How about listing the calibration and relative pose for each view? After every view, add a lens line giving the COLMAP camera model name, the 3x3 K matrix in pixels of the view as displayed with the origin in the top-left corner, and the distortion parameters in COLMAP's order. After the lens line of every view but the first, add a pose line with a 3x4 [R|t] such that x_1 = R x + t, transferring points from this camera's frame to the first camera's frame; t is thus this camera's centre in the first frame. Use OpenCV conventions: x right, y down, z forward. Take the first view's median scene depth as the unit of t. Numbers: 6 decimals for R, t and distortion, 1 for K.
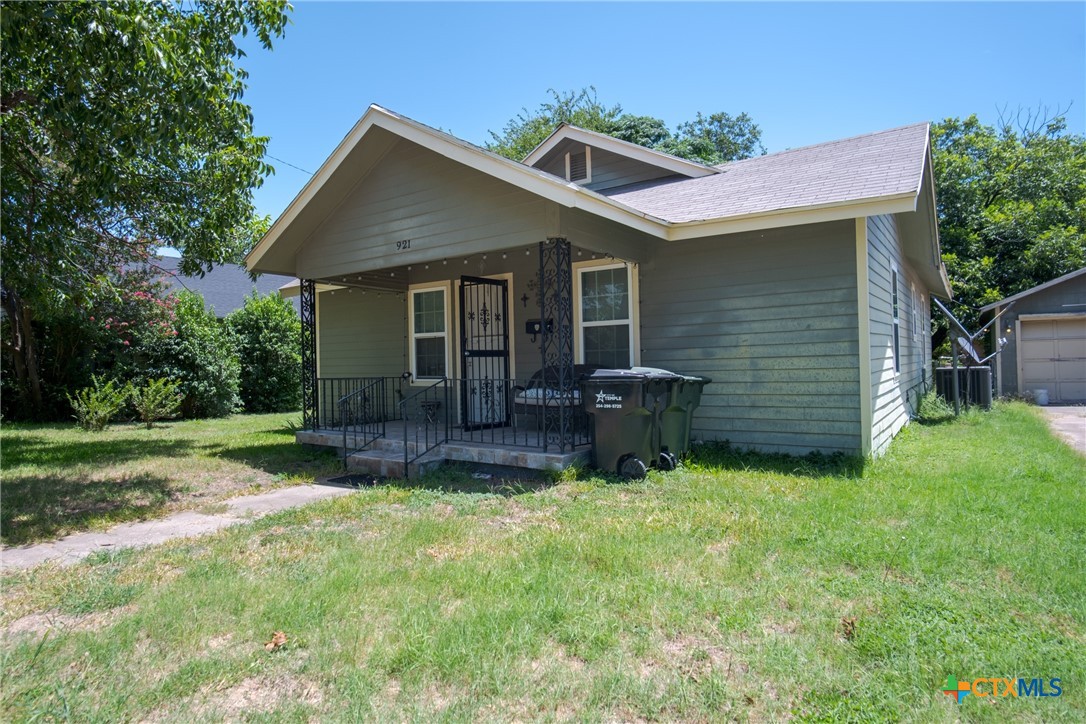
lens RADIAL K [[619.1, 0, 541.2], [0, 619.1, 356.5], [0, 0, 1]] dist [-0.018830, 0.000517]
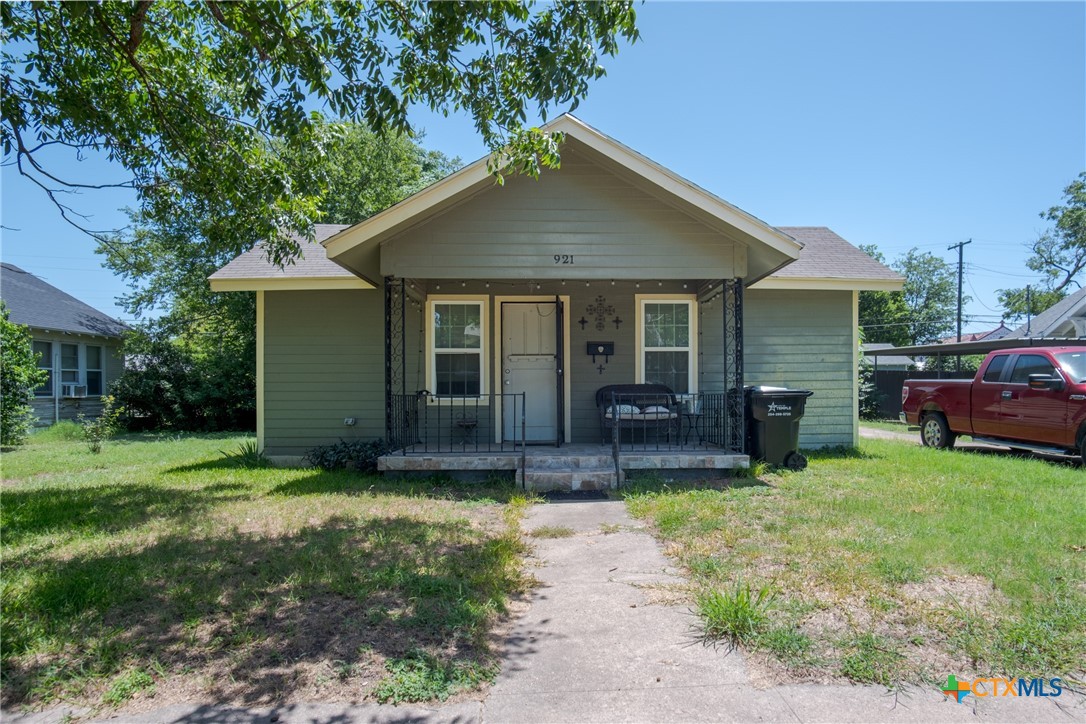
lens RADIAL K [[619.1, 0, 567.1], [0, 619.1, 386.8], [0, 0, 1]] dist [-0.018830, 0.000517]
pose [[0.782534, 0.019426, 0.622305, -0.833896], [-0.017035, 0.999807, -0.009790, 0.034774], [-0.622375, -0.002940, 0.782713, 0.215262]]
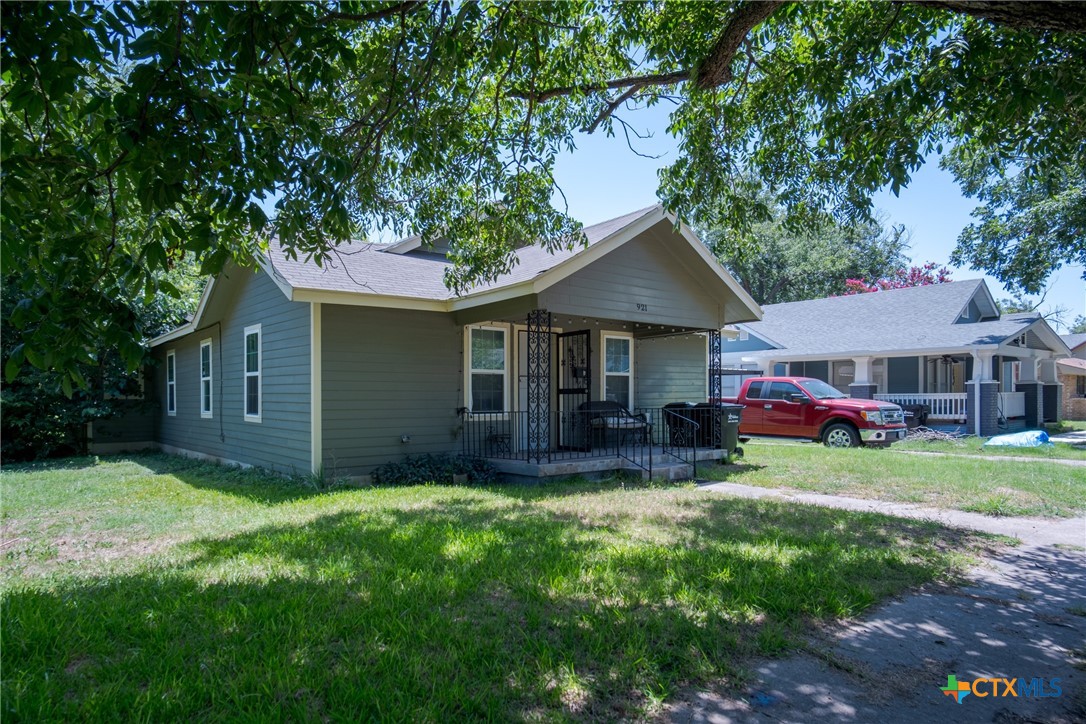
lens RADIAL K [[619.1, 0, 518.4], [0, 619.1, 398.3], [0, 0, 1]] dist [-0.018830, 0.000517]
pose [[0.295810, 0.021515, 0.955004, -1.532696], [-0.005560, 0.999768, -0.020801, 0.042234], [-0.955231, 0.000844, 0.295861, 0.845188]]
